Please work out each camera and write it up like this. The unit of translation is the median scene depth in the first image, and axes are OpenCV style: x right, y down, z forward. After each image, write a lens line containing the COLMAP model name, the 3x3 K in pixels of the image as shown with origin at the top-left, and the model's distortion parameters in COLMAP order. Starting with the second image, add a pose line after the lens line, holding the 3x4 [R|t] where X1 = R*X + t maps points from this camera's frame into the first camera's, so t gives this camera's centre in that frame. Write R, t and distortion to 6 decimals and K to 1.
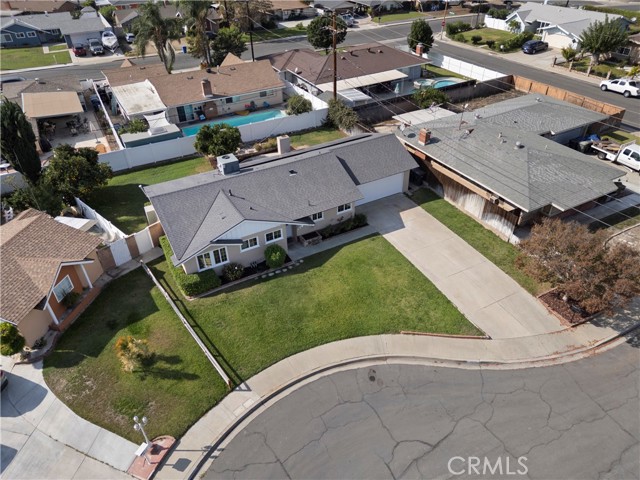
lens RADIAL K [[450.8, 0, 319.1], [0, 450.8, 234.7], [0, 0, 1]] dist [0.091121, -0.090560]
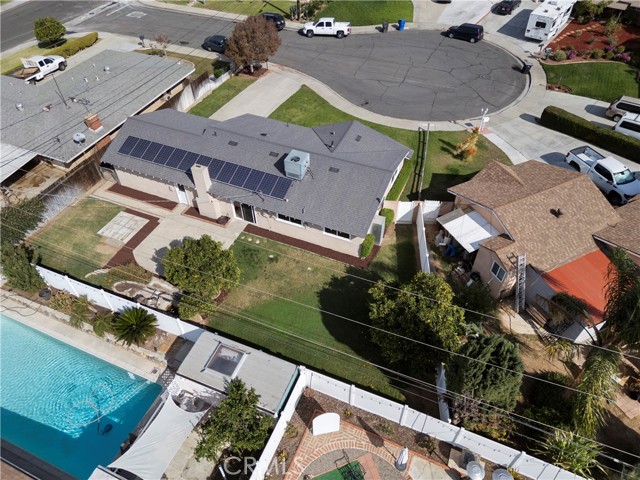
lens RADIAL K [[450.8, 0, 319.1], [0, 450.8, 234.7], [0, 0, 1]] dist [0.091121, -0.090560]
pose [[-0.617553, -0.539752, 0.572097, -1.004698], [0.475898, 0.322695, 0.818162, -1.011473], [-0.626218, 0.777519, 0.057586, 1.287171]]
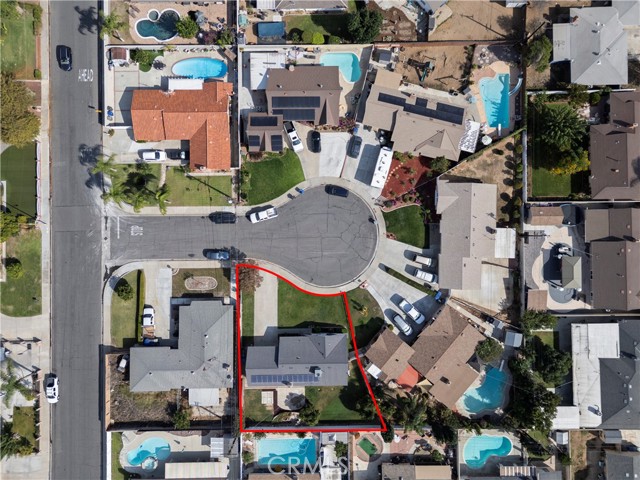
lens RADIAL K [[450.8, 0, 319.1], [0, 450.8, 234.7], [0, 0, 1]] dist [0.091121, -0.090560]
pose [[-0.884233, -0.465938, 0.032135, 0.107085], [0.290947, -0.495705, 0.818307, -2.424543], [-0.365351, 0.732924, 0.573882, -1.413138]]
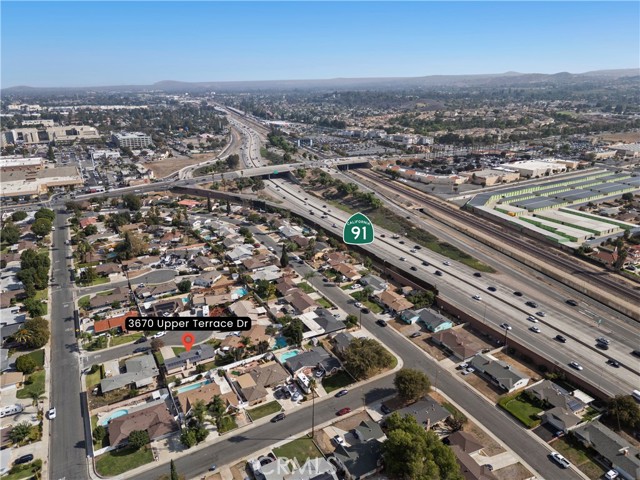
lens RADIAL K [[450.8, 0, 319.1], [0, 450.8, 234.7], [0, 0, 1]] dist [0.091121, -0.090560]
pose [[-0.999581, 0.028588, 0.004612, -2.227598], [0.020409, 0.582509, 0.812568, -7.112364], [0.020543, 0.812321, -0.582848, 3.986489]]
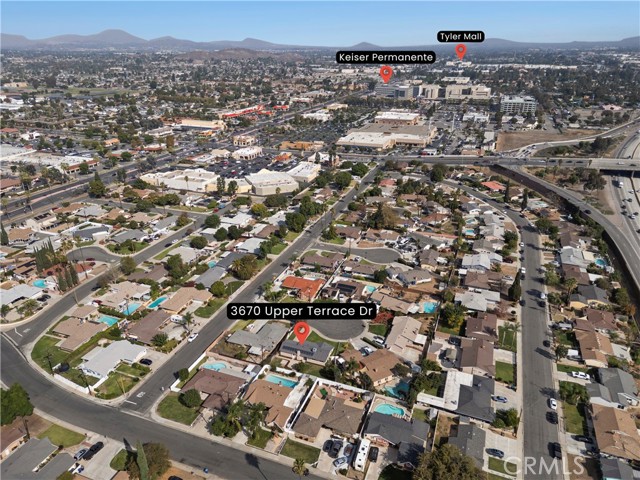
lens RADIAL K [[450.8, 0, 319.1], [0, 450.8, 234.7], [0, 0, 1]] dist [0.091121, -0.090560]
pose [[-0.645043, -0.278461, 0.711603, -4.580875], [0.459806, 0.602343, 0.652504, -5.553846], [-0.610326, 0.748093, -0.260499, 1.678147]]
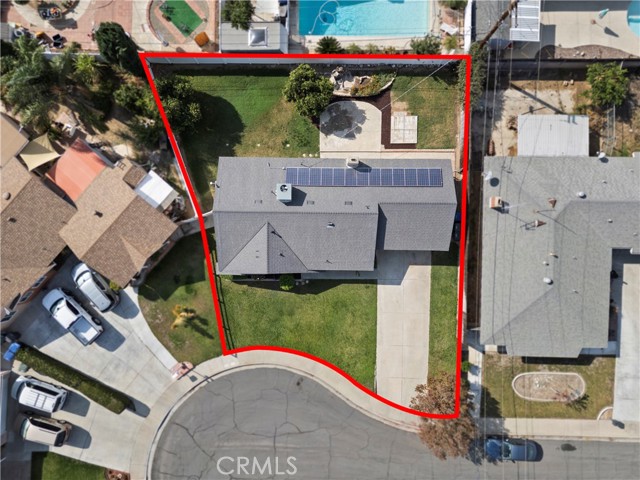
lens RADIAL K [[450.8, 0, 319.1], [0, 450.8, 234.7], [0, 0, 1]] dist [0.091121, -0.090560]
pose [[0.872391, 0.488621, 0.013582, -0.111073], [-0.284889, 0.485674, 0.826414, -1.324007], [0.397206, -0.724825, 0.562900, 0.402469]]
